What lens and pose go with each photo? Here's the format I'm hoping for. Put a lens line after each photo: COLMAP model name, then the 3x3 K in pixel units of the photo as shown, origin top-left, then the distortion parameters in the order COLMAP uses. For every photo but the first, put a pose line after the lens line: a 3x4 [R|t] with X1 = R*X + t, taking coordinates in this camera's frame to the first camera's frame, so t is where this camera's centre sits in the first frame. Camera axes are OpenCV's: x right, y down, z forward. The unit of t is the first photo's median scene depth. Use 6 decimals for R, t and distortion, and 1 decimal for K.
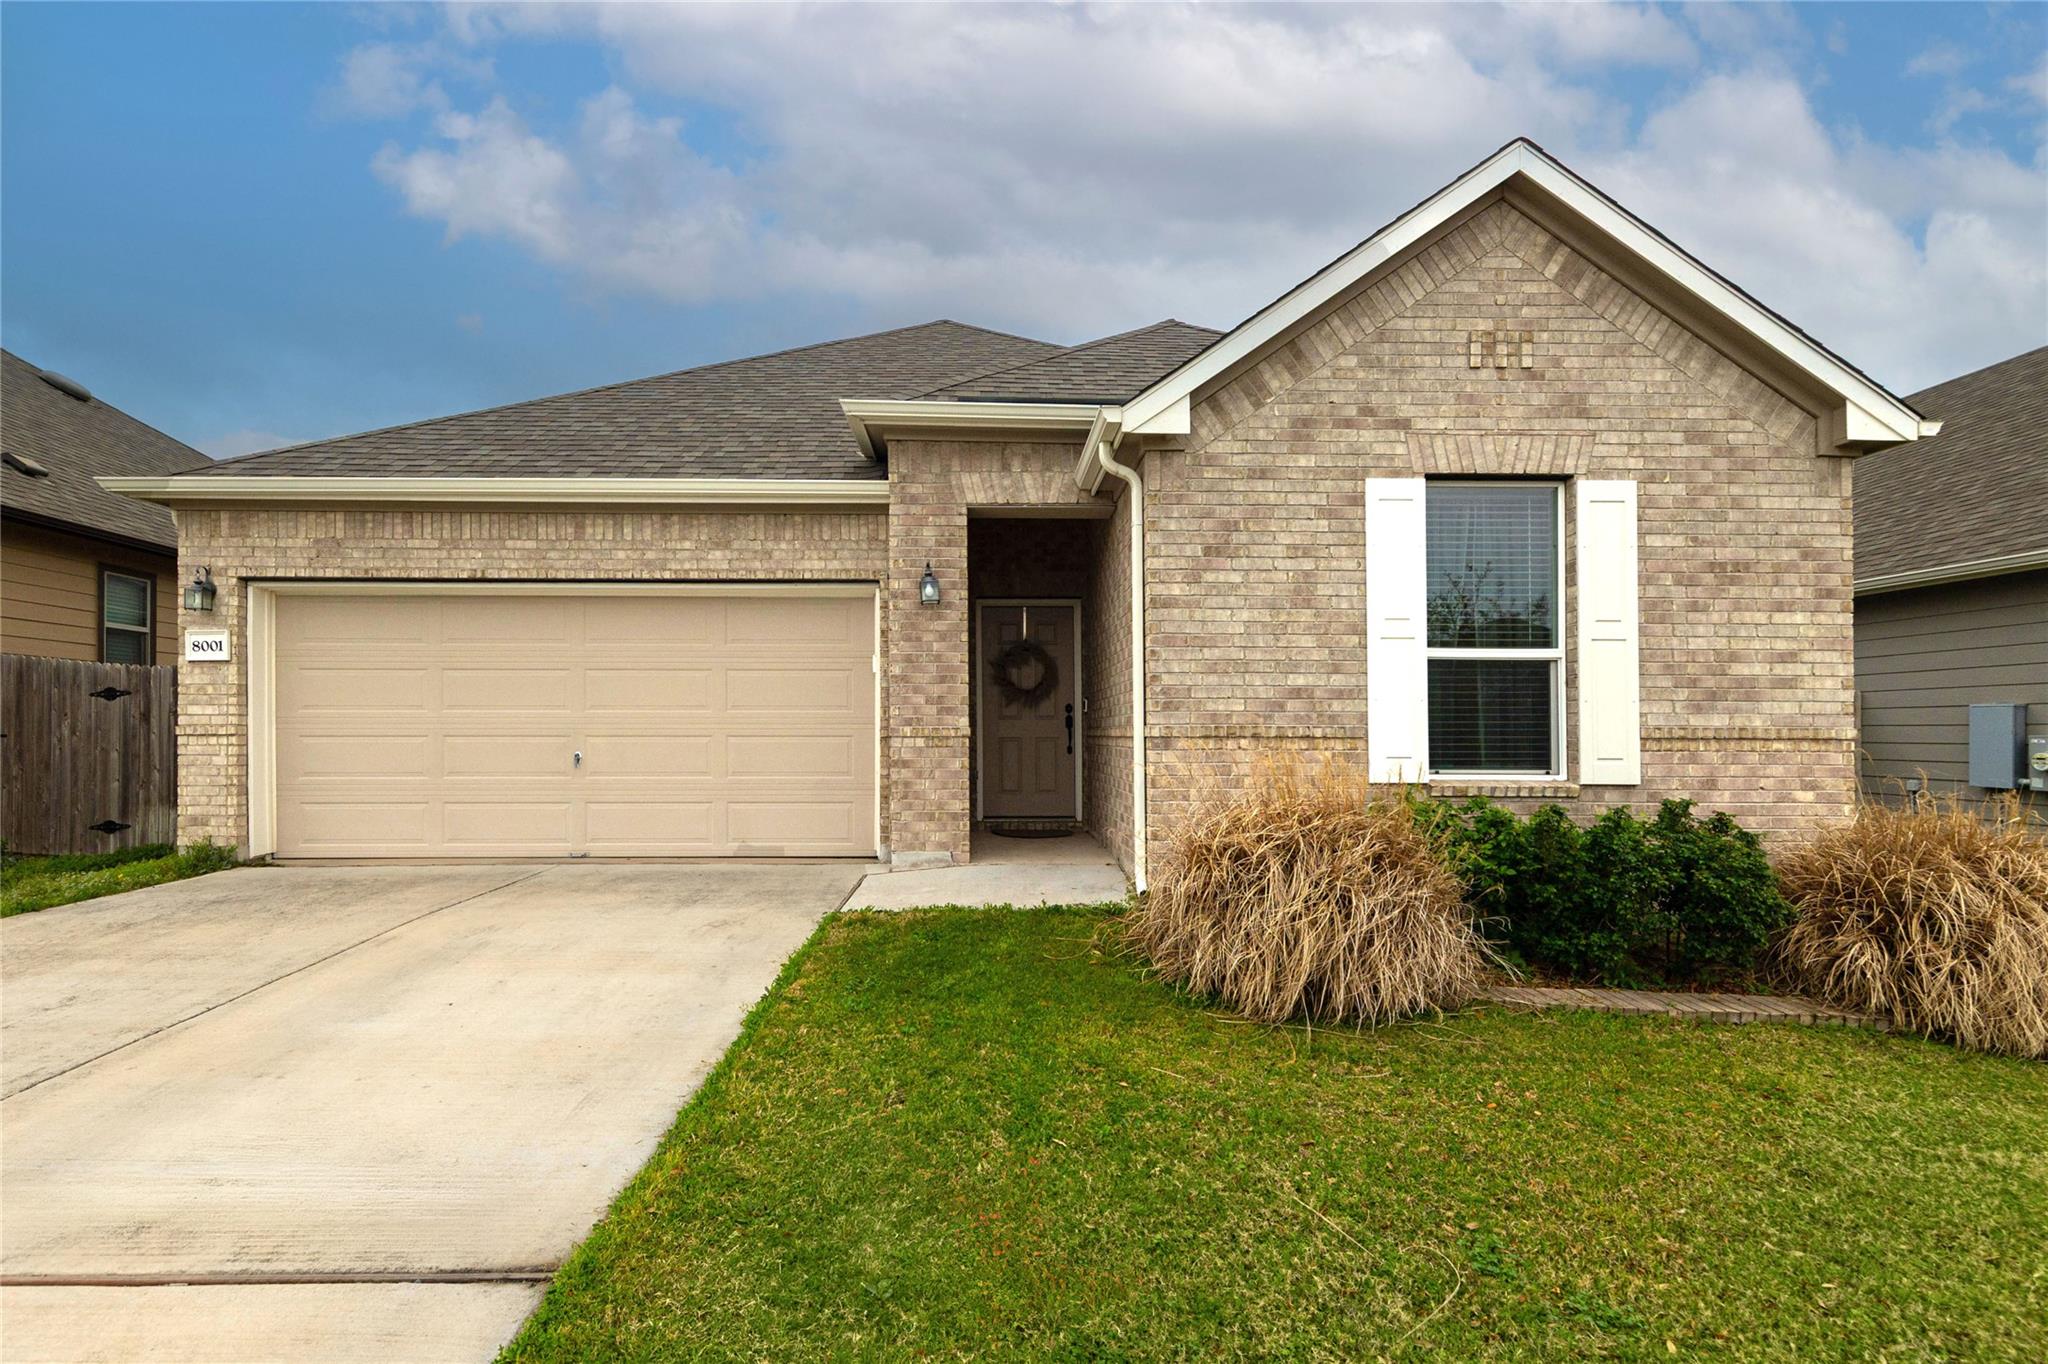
lens RADIAL K [[825.4, 0, 875.2], [0, 825.4, 793.5], [0, 0, 1]] dist [-0.006585, 0.000187]
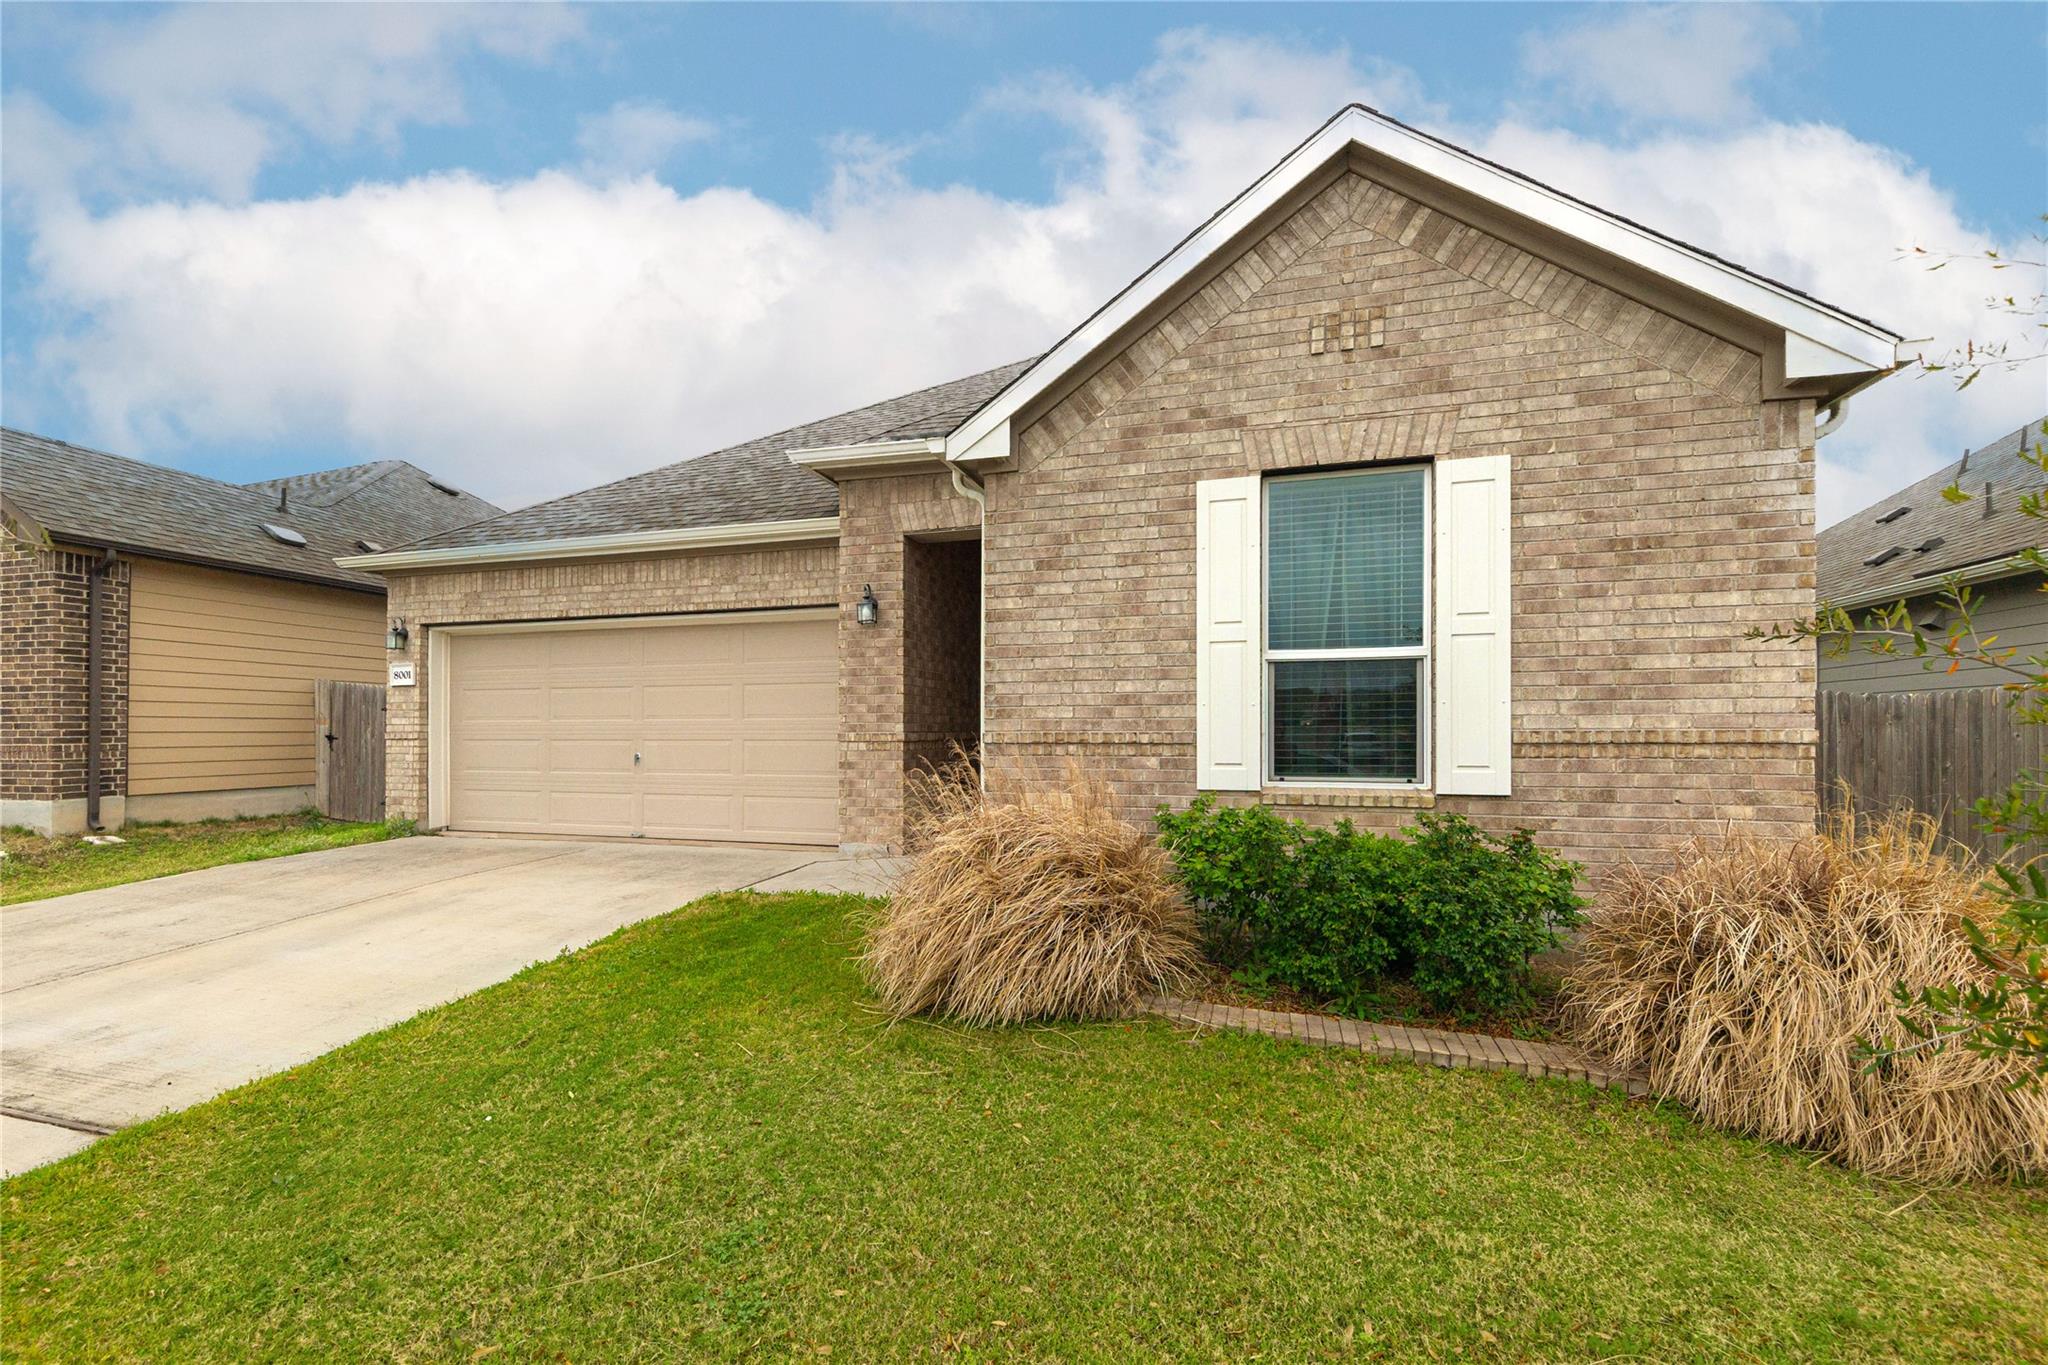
lens RADIAL K [[794.9, 0, 1187.6], [0, 794.9, 777.5], [0, 0, 1]] dist [-0.000062, -0.000016]
pose [[0.964886, 0.010611, -0.262456, 0.796673], [-0.012417, 0.999909, -0.005225, -0.020498], [0.262377, 0.008301, 0.964930, 0.073043]]
